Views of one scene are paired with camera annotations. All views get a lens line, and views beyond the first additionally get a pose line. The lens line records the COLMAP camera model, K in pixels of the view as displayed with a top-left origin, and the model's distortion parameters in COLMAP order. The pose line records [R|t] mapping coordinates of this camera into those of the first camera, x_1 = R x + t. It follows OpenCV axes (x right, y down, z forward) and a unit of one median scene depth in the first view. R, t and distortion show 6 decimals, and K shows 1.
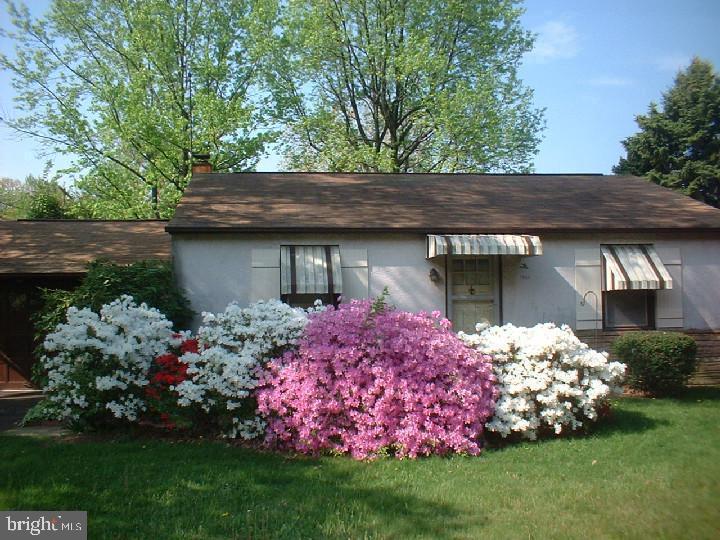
lens RADIAL K [[726.0, 0, 360.0], [0, 726.0, 270.0], [0, 0, 1]] dist [0.013708, 0.018236]
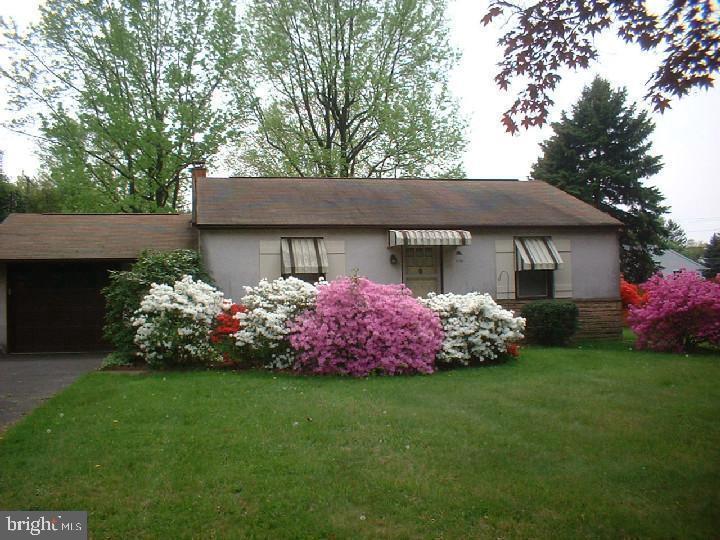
lens RADIAL K [[726.0, 0, 360.0], [0, 726.0, 270.0], [0, 0, 1]] dist [0.013708, 0.018236]
pose [[0.995533, -0.004412, 0.094314, -0.118698], [0.002310, 0.999747, 0.022392, -0.005259], [-0.094389, -0.022074, 0.995291, -0.464350]]
